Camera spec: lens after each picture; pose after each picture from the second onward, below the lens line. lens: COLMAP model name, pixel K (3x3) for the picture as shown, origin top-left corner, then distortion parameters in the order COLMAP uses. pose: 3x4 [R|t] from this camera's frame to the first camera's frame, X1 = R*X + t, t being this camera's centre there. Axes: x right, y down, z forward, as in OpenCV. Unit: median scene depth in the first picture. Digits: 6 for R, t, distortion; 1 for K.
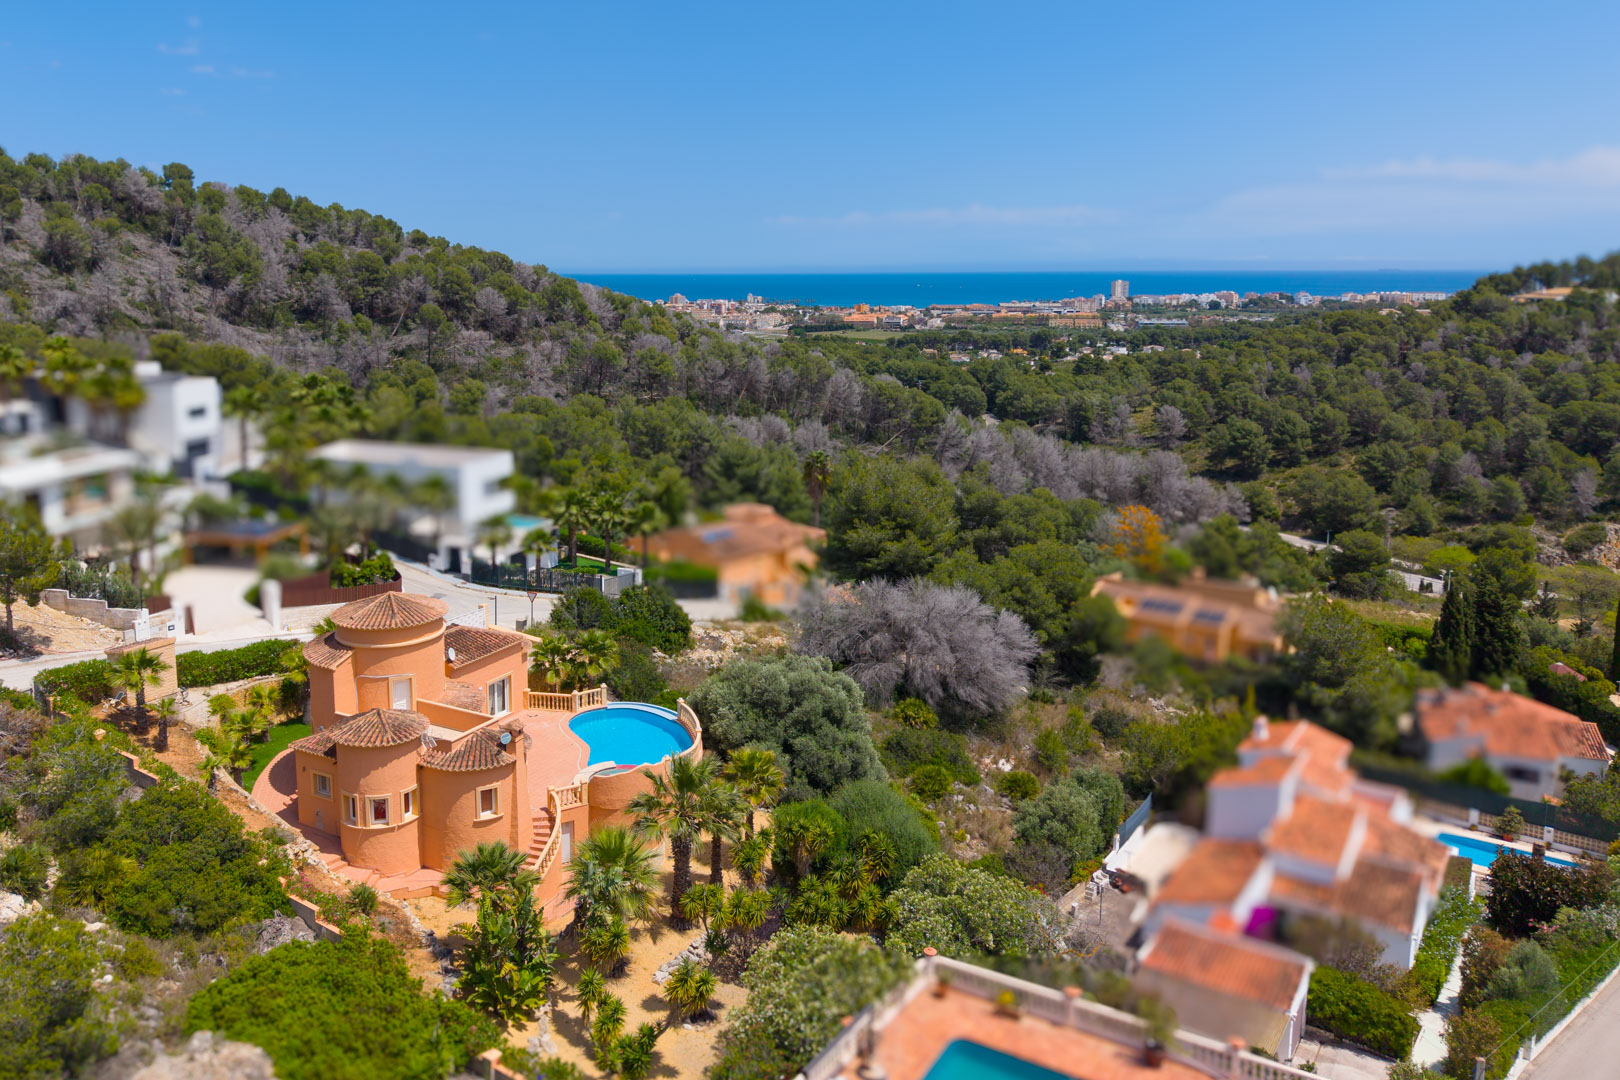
lens RADIAL K [[1012.9, 0, 810.0], [0, 1012.9, 540.0], [0, 0, 1]] dist [0.037583, -0.032579]
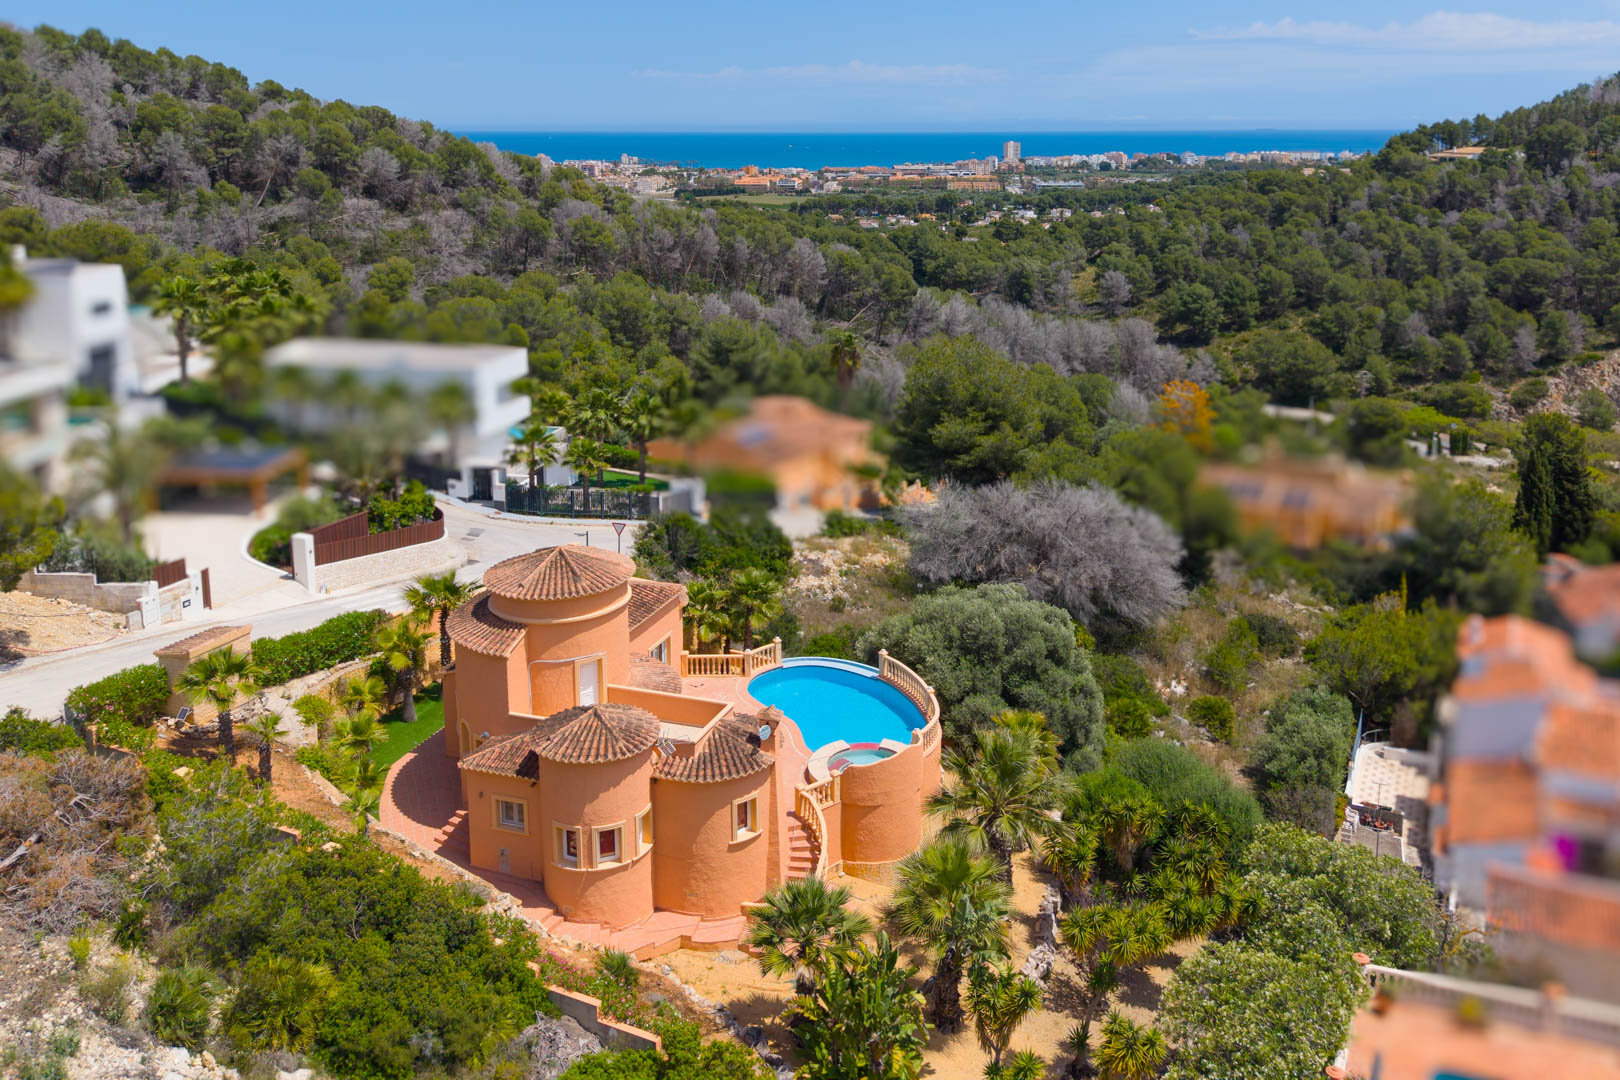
lens RADIAL K [[1093.8, 0, 881.5], [0, 1093.8, 424.1], [0, 0, 1]] dist [0.029181, -0.029011]
pose [[0.986135, -0.043190, 0.160227, -0.117386], [0.042631, 0.999067, 0.006928, -0.013947], [-0.160377, -0.000002, 0.987056, 0.058972]]
